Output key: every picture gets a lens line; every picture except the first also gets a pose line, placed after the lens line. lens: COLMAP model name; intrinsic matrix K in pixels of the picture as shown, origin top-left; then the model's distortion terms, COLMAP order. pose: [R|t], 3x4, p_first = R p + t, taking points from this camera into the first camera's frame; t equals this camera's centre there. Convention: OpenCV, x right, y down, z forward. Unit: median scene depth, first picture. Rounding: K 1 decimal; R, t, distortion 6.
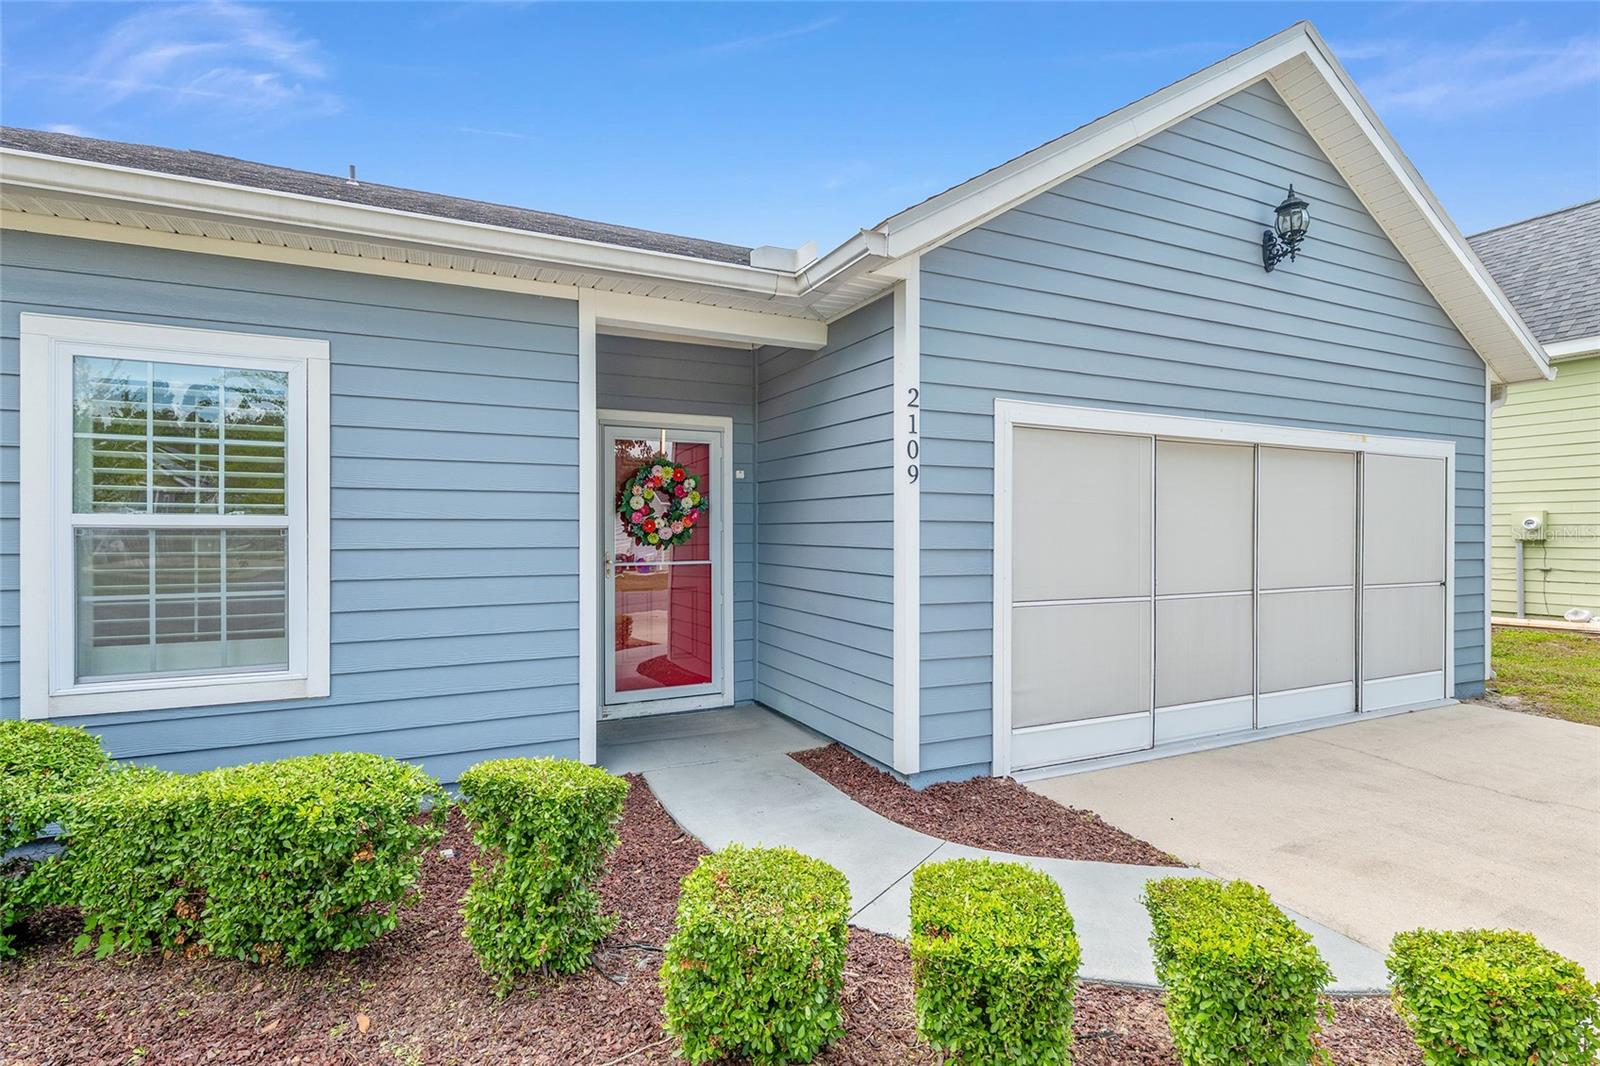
lens RADIAL K [[766.3, 0, 800.0], [0, 766.3, 533.0], [0, 0, 1]] dist [-0.000048, 0.000481]
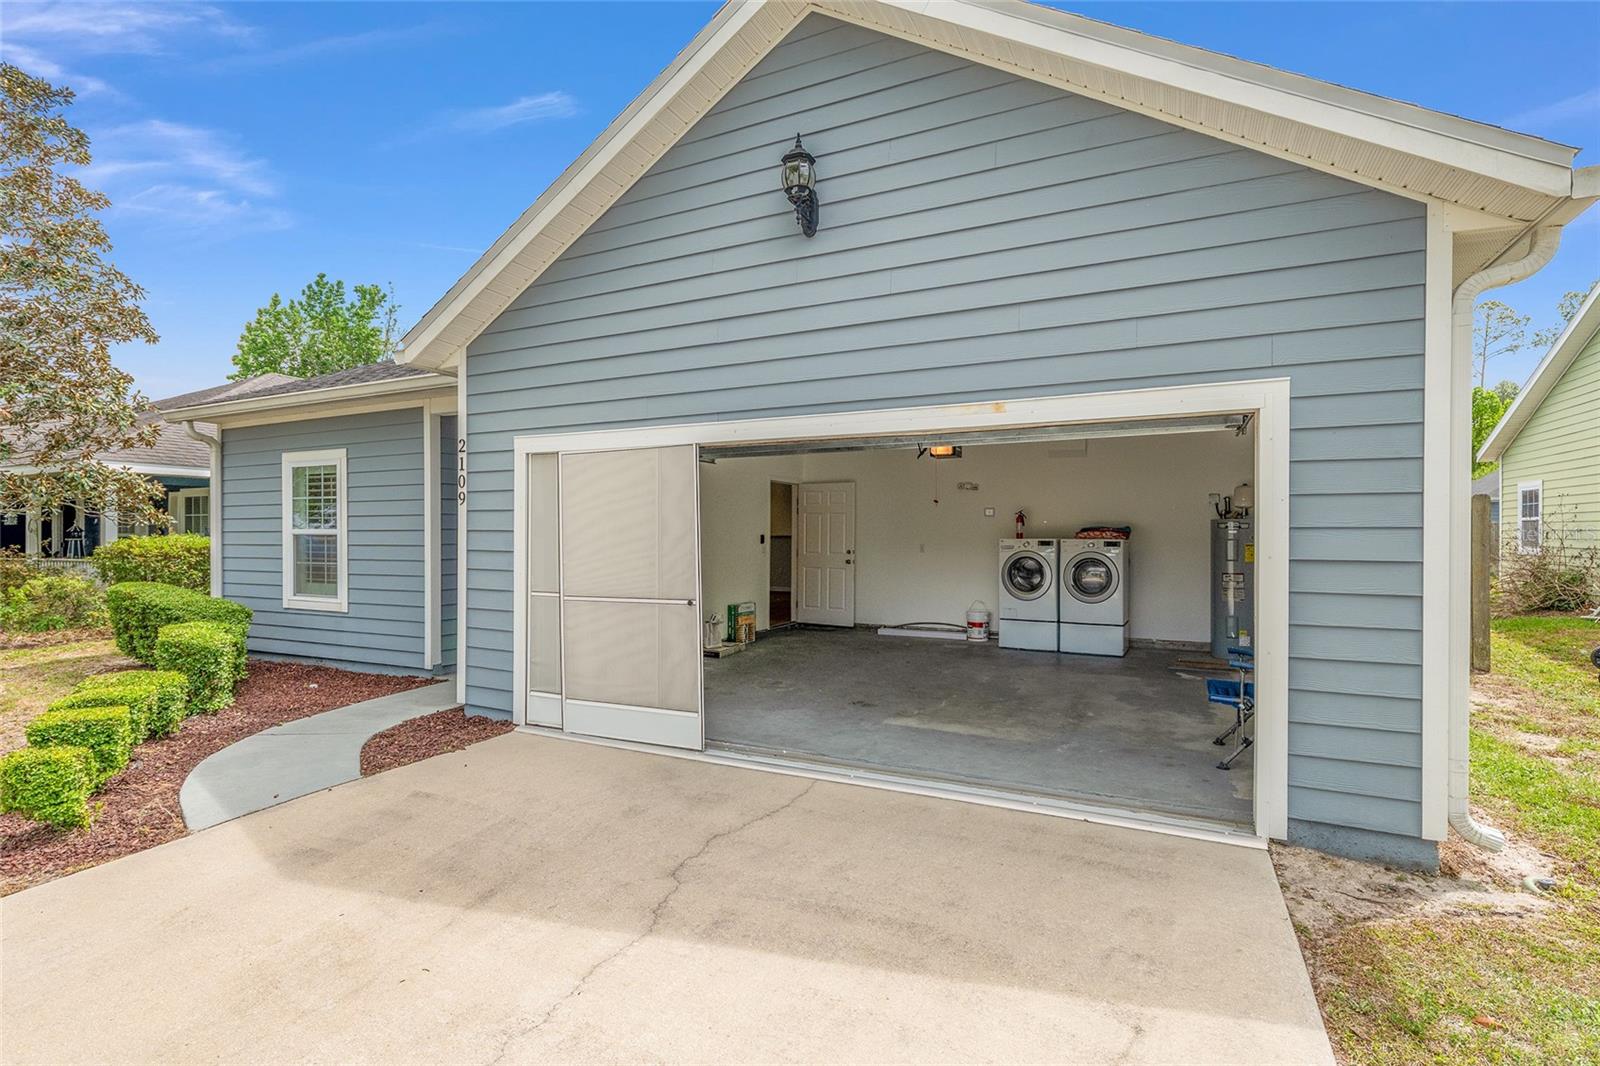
lens RADIAL K [[765.3, 0, 797.3], [0, 765.3, 542.7], [0, 0, 1]] dist [0.003238, 0.000331]
pose [[0.614186, 0.010183, -0.789096, 1.599576], [-0.000683, 0.999923, 0.012373, -0.010398], [0.789161, -0.007061, 0.614145, 0.578261]]
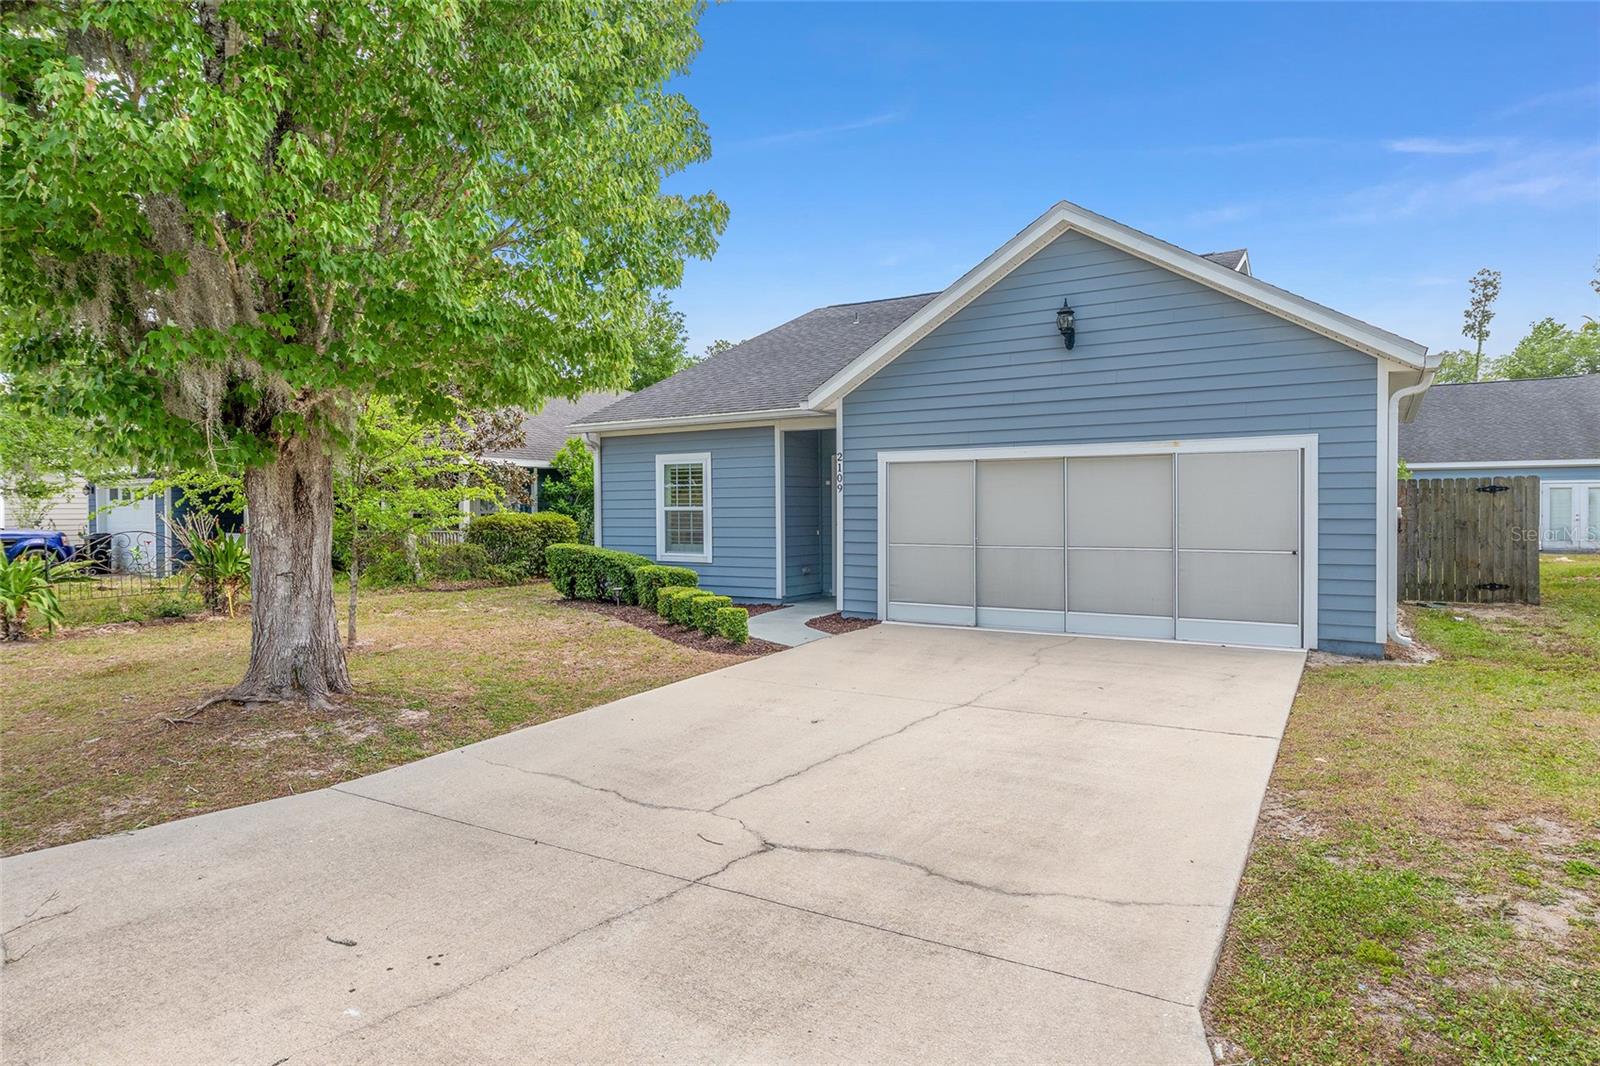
lens RADIAL K [[940.9, 0, 791.8], [0, 940.9, 520.1], [0, 0, 1]] dist [0.001462, -0.000677]
pose [[0.532178, 0.008692, -0.846588, 2.472249], [0.006351, 0.999878, 0.014258, -0.017778], [0.846609, -0.012964, 0.532058, -0.690358]]
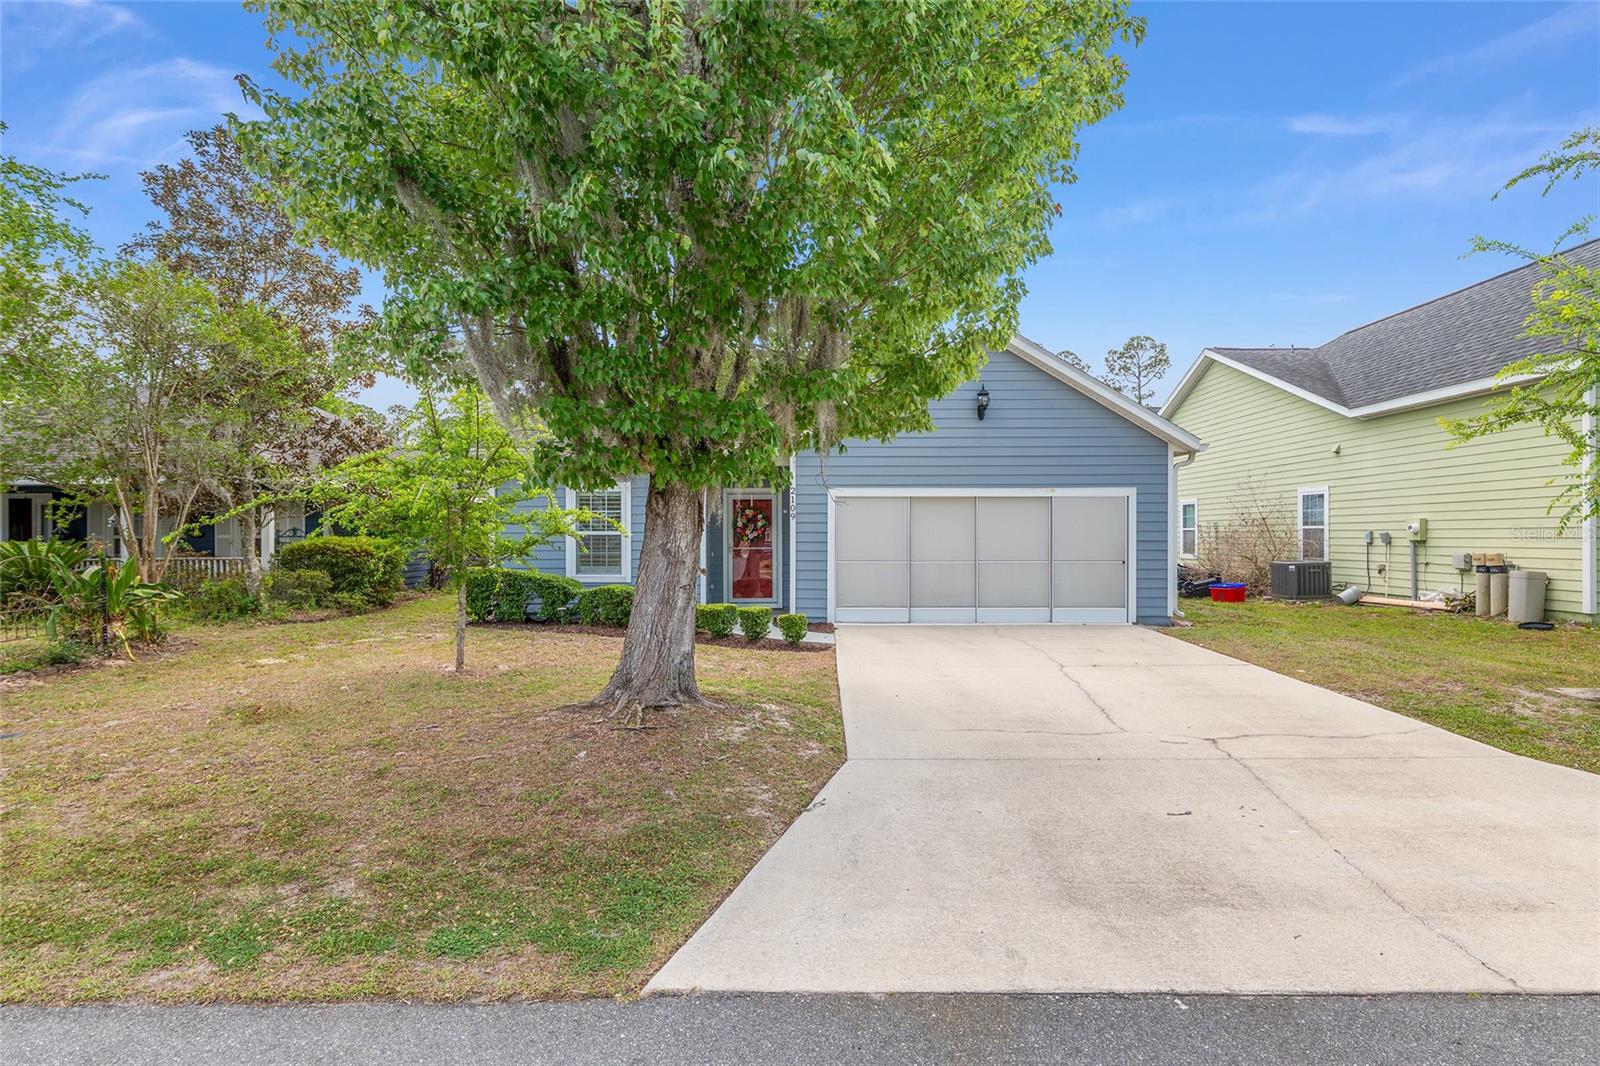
lens RADIAL K [[861.1, 0, 800.0], [0, 861.1, 533.0], [0, 0, 1]] dist [-0.001403, -0.000137]
pose [[0.898087, -0.002790, -0.439809, 1.559244], [0.001413, 0.999993, -0.003459, -0.000793], [0.439815, 0.002485, 0.898085, -1.891813]]
